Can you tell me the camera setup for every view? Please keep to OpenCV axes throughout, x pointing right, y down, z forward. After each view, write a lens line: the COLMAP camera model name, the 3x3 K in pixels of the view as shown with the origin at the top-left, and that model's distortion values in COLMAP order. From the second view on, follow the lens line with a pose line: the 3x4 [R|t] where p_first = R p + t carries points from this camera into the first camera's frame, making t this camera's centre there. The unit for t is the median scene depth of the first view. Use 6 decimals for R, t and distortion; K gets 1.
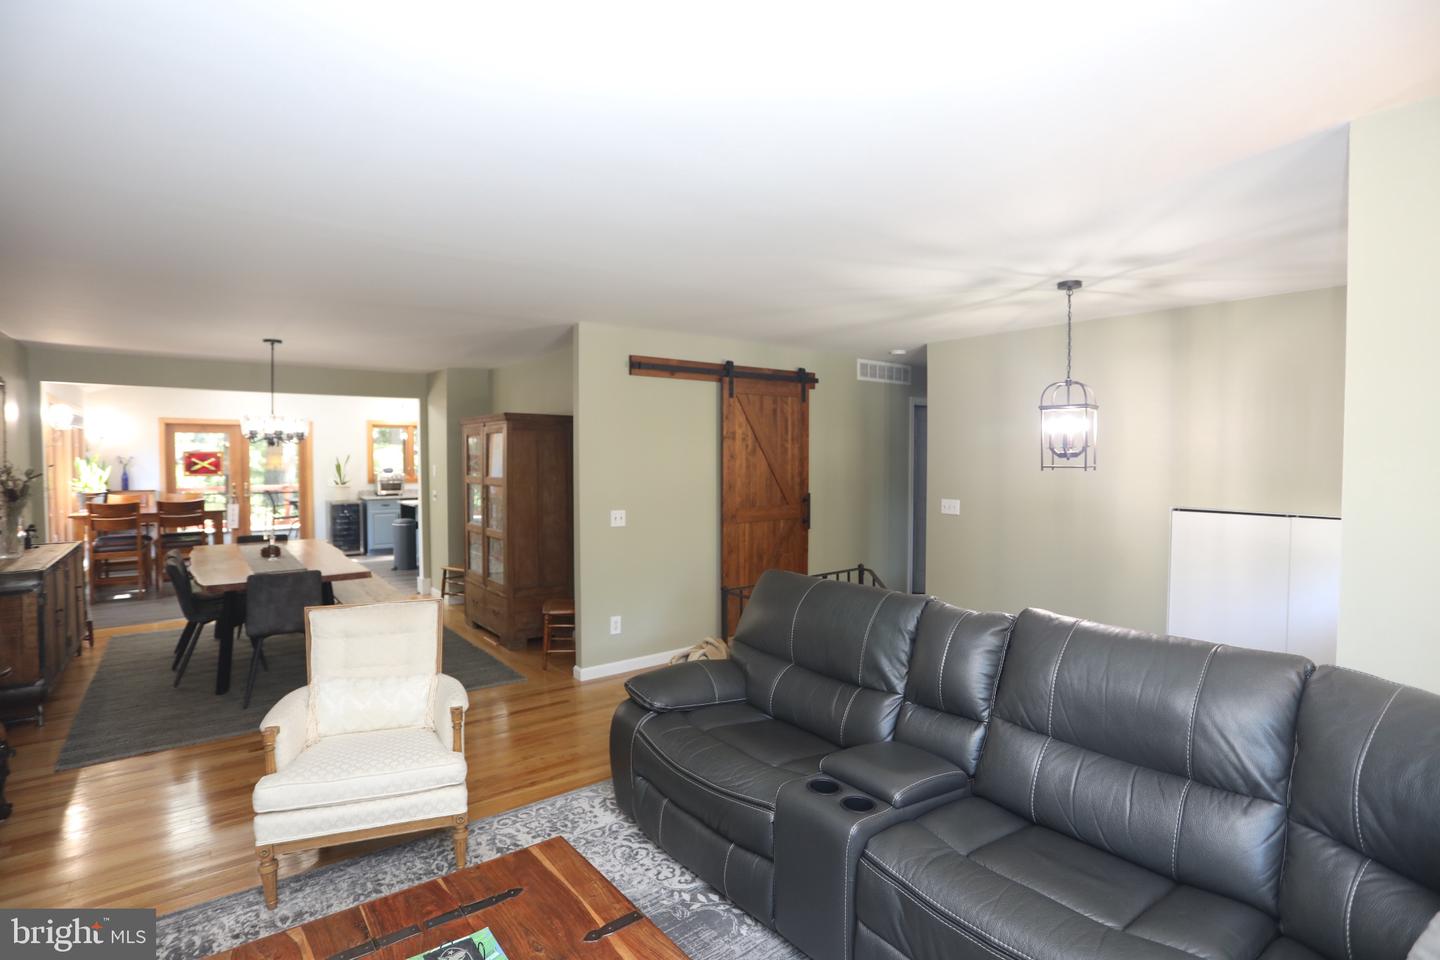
lens RADIAL K [[692.9, 0, 721.9], [0, 692.9, 479.3], [0, 0, 1]] dist [-0.028458, 0.005142]
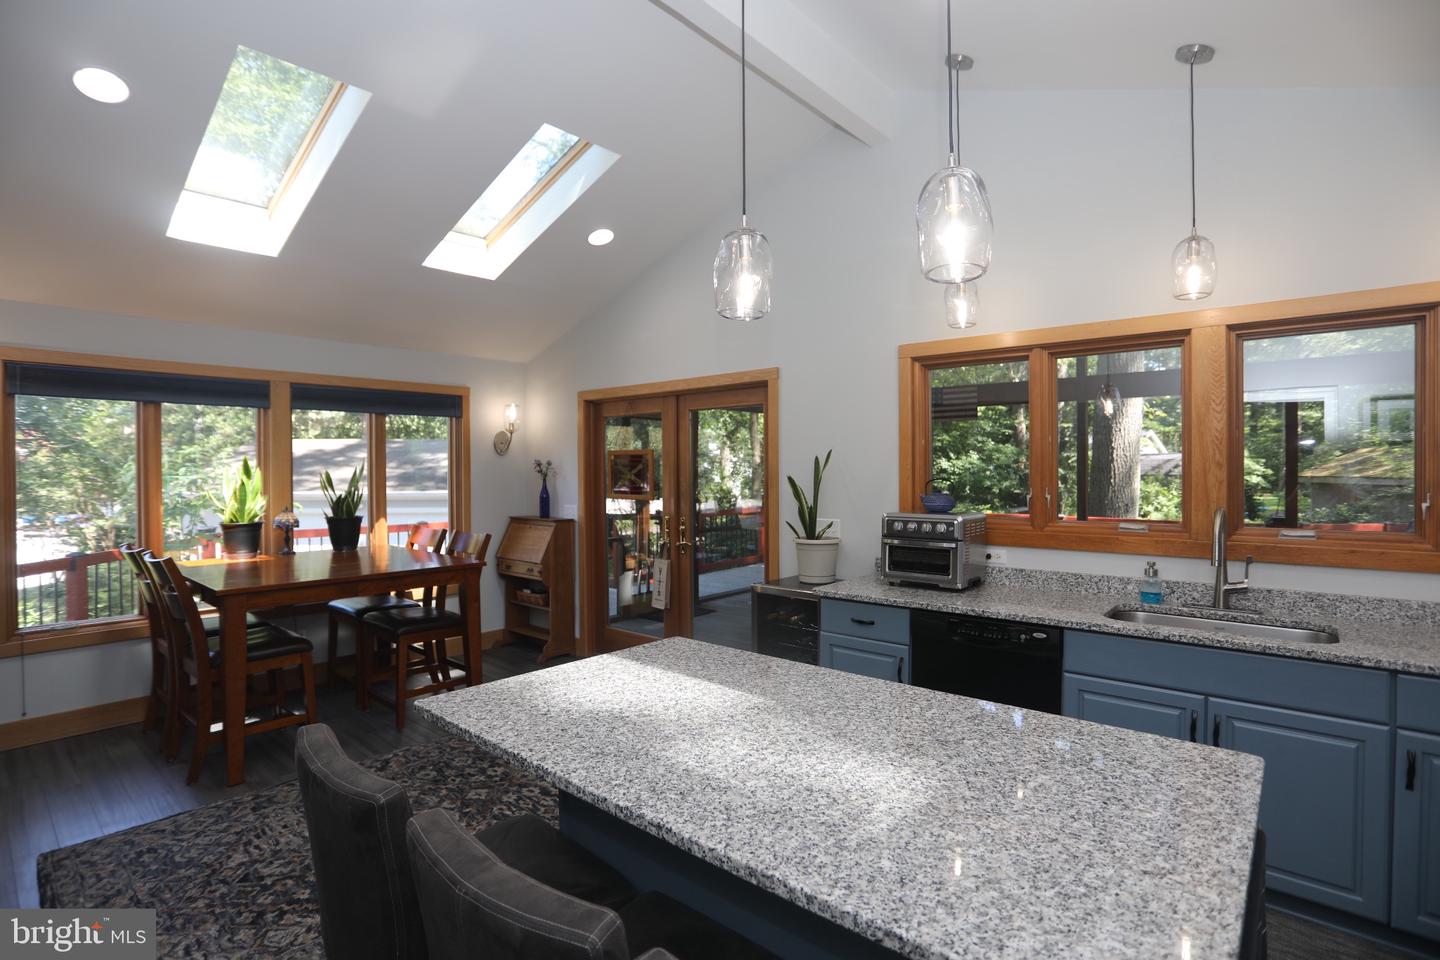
lens RADIAL K [[692.9, 0, 717.1], [0, 692.9, 478.2], [0, 0, 1]] dist [-0.028458, 0.005142]
pose [[0.186810, 0.004729, -0.982385, -0.277649], [-0.039230, 0.999227, -0.002650, -0.025242], [0.981612, 0.039034, 0.186851, 1.140047]]
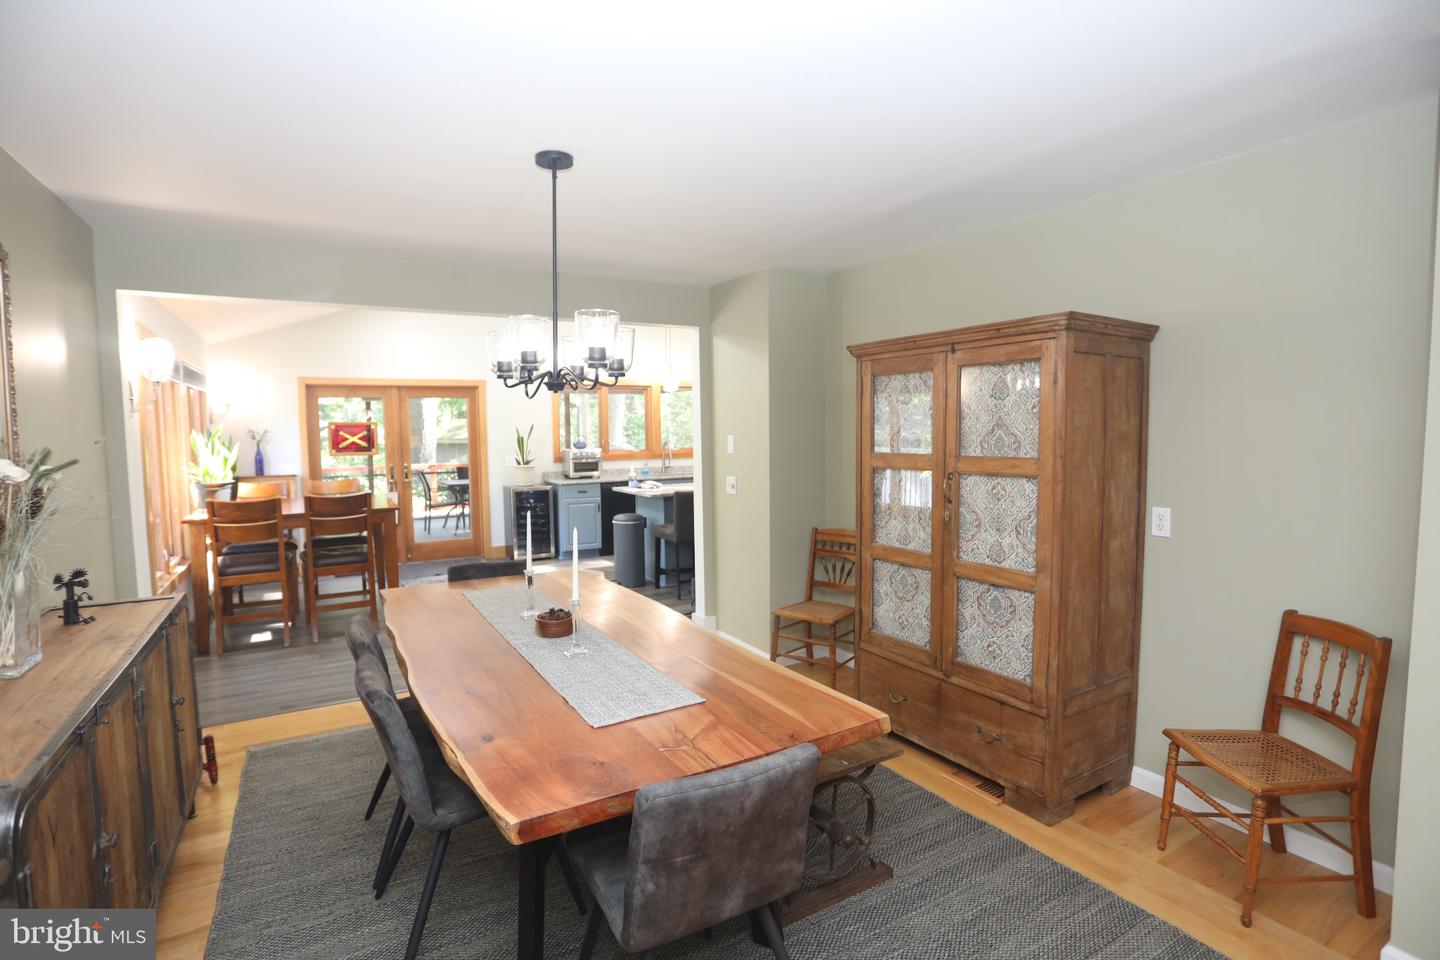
lens RADIAL K [[692.9, 0, 720.2], [0, 692.9, 475.5], [0, 0, 1]] dist [-0.028458, 0.005142]
pose [[0.991993, -0.004848, -0.126197, -0.317205], [0.009263, 0.999364, 0.034429, -0.005572], [0.125950, -0.035322, 0.991408, 0.359114]]
